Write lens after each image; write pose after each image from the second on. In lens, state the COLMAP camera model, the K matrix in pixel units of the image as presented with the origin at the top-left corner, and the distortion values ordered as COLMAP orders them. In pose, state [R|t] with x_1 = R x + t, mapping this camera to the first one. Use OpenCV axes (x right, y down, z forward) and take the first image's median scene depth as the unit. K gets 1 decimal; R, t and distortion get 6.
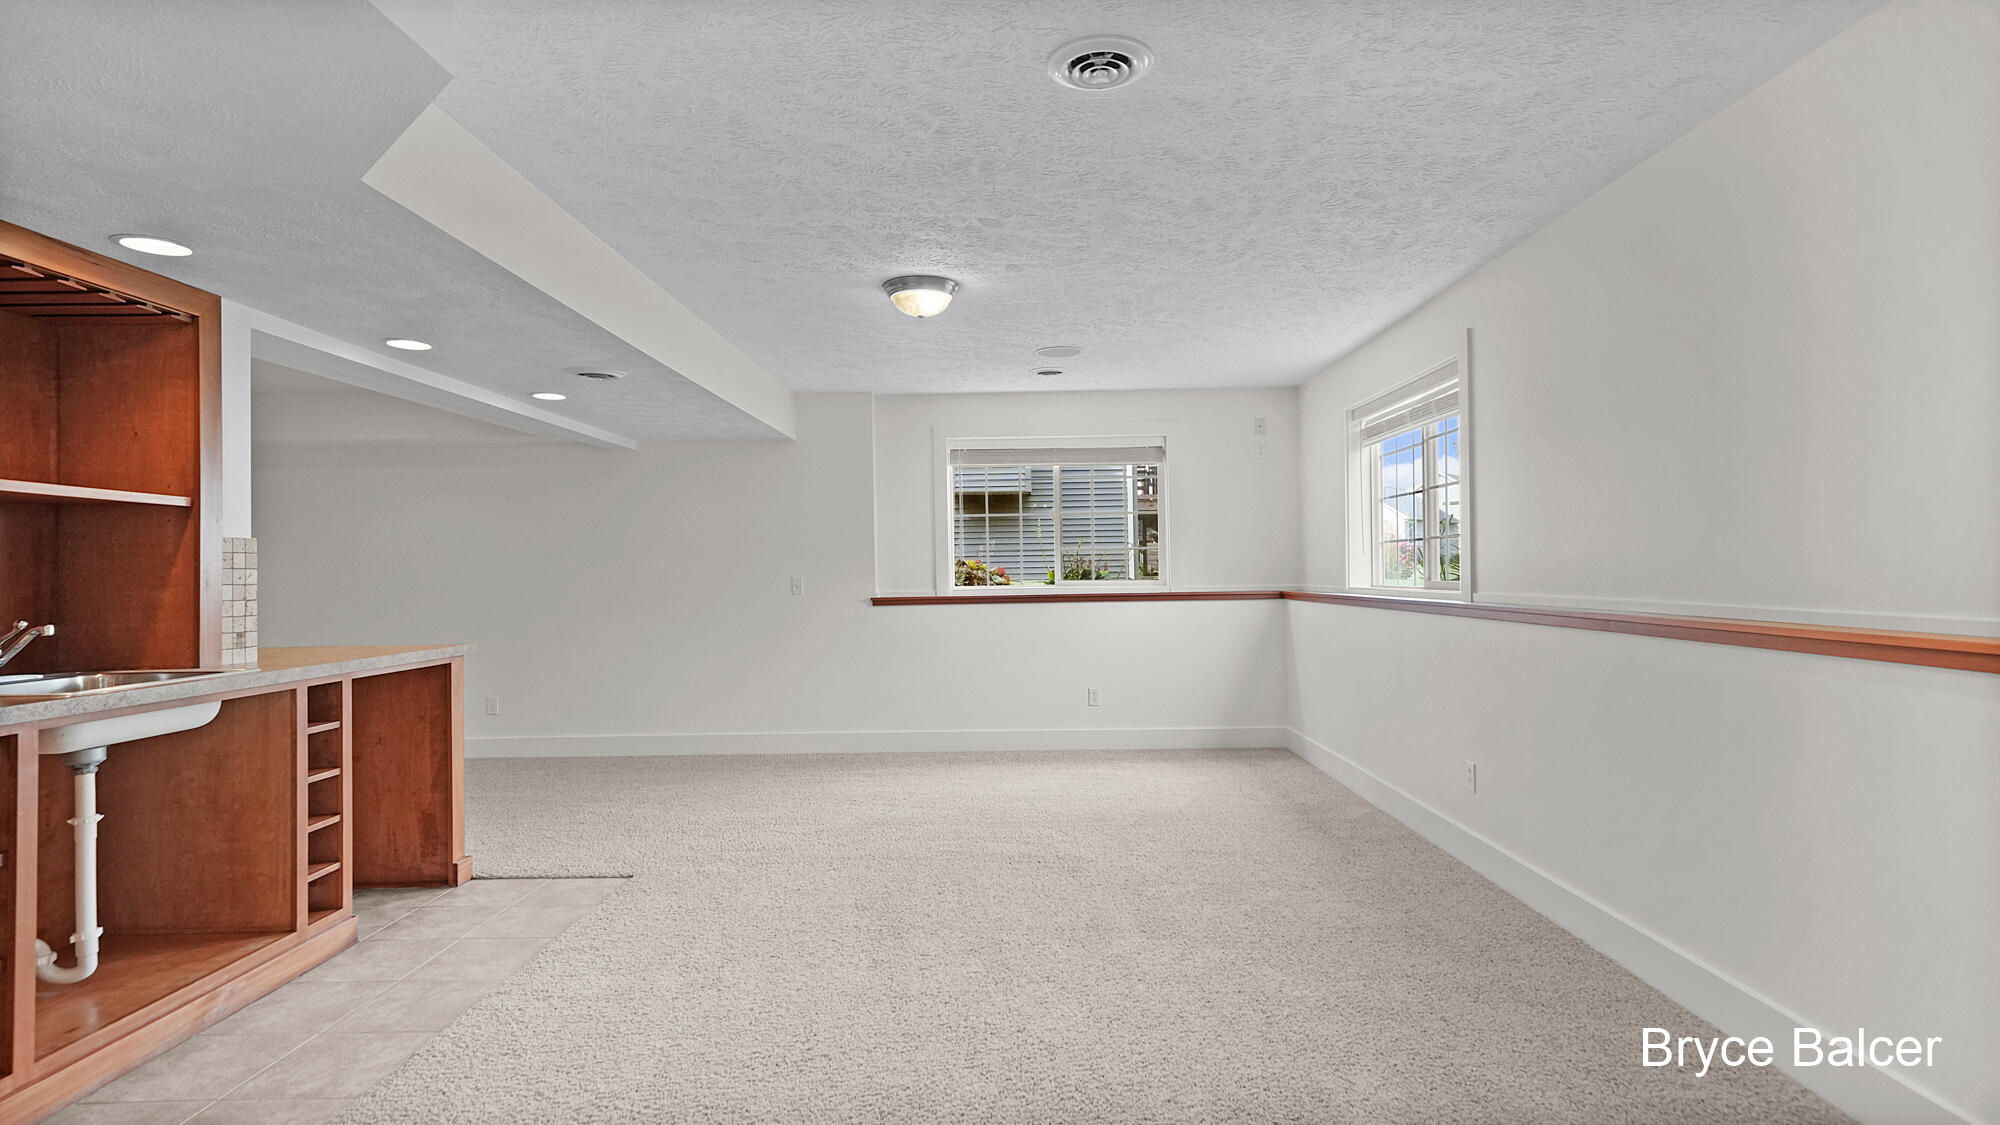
lens RADIAL K [[1010.5, 0, 984.3], [0, 1010.5, 562.5], [0, 0, 1]] dist [0.002716, 0.000311]
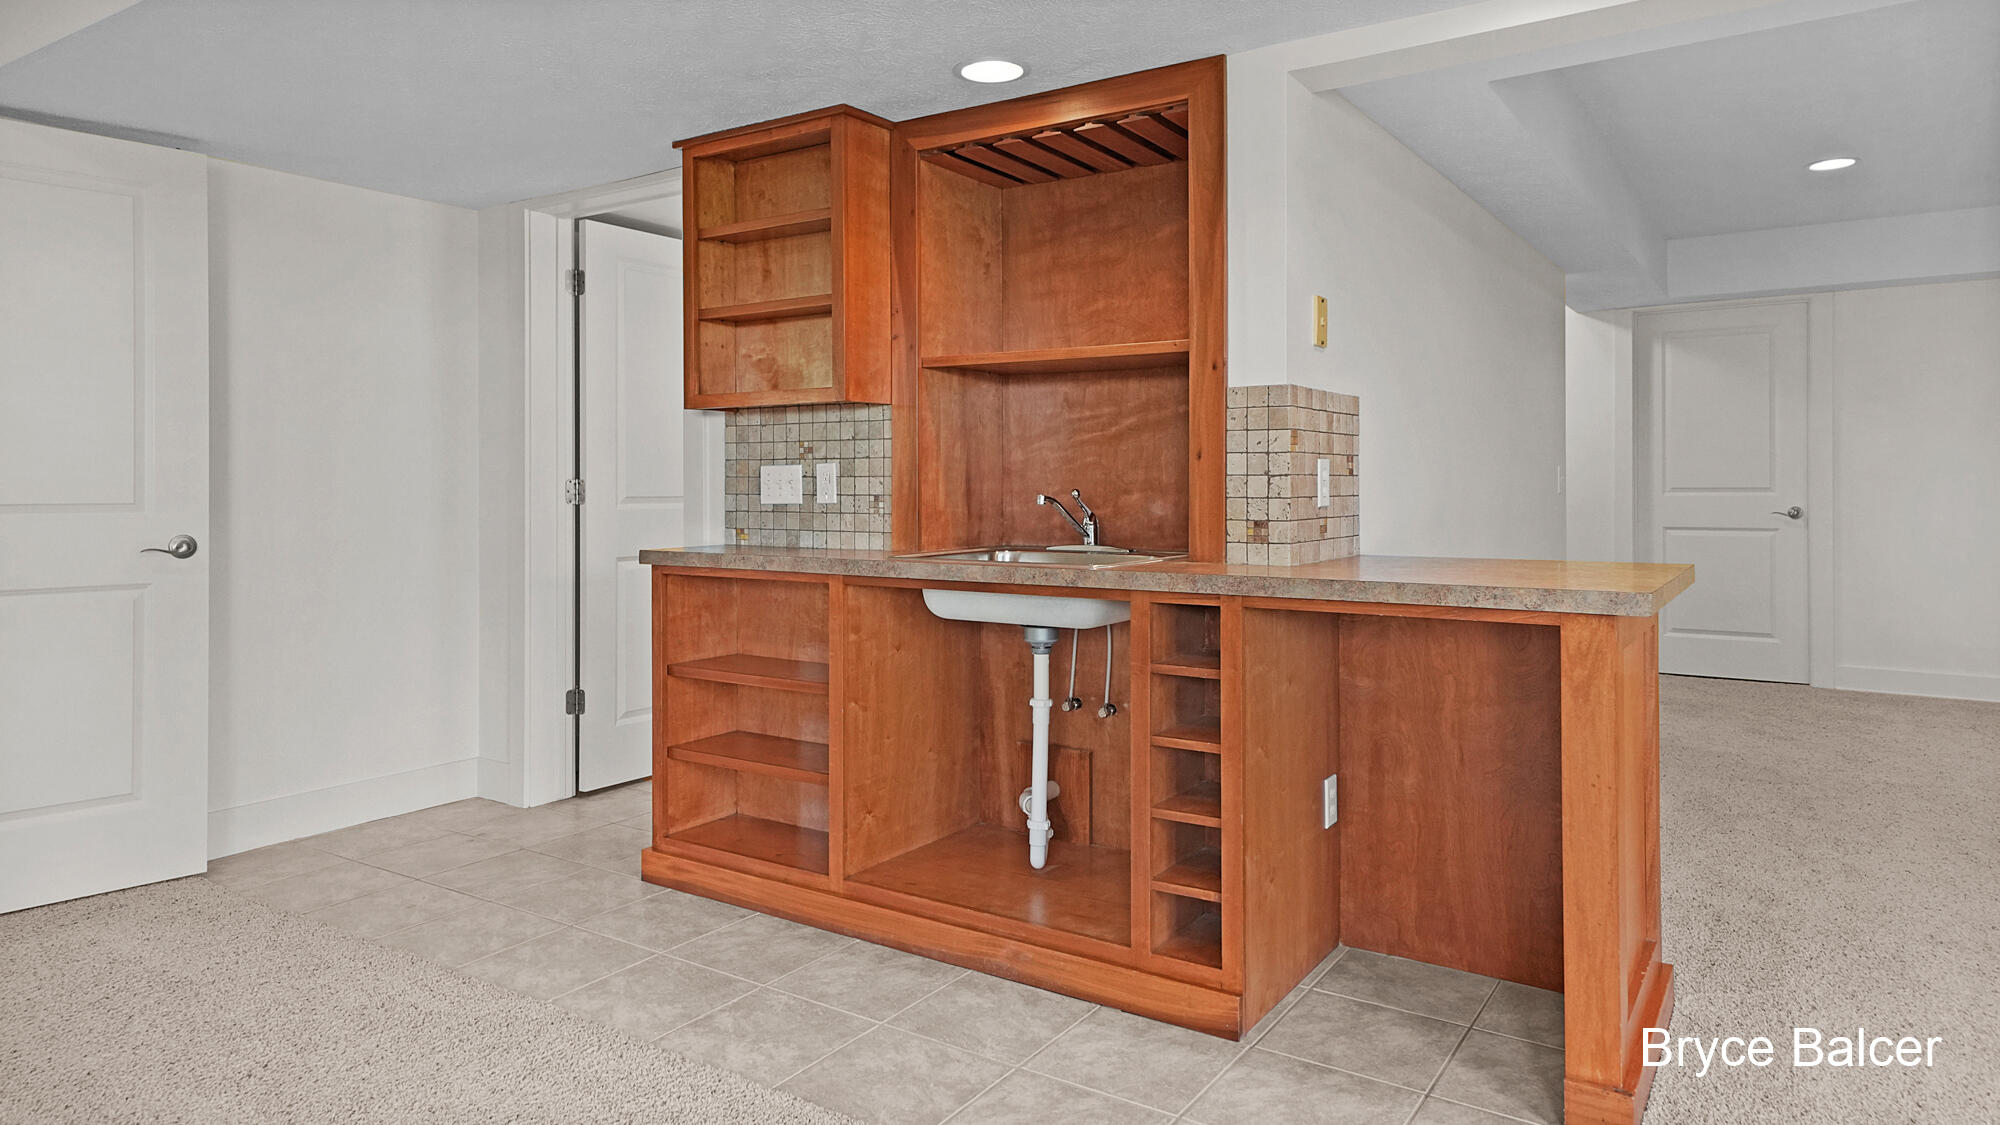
lens RADIAL K [[1217.7, 0, 999.3], [0, 1217.7, 474.8], [0, 0, 1]] dist [0.021232, 0.000986]
pose [[-0.531390, 0.013425, -0.847021, 0.070051], [0.018924, 0.999813, 0.003974, 0.028290], [0.846916, -0.013917, -0.531544, 1.201810]]
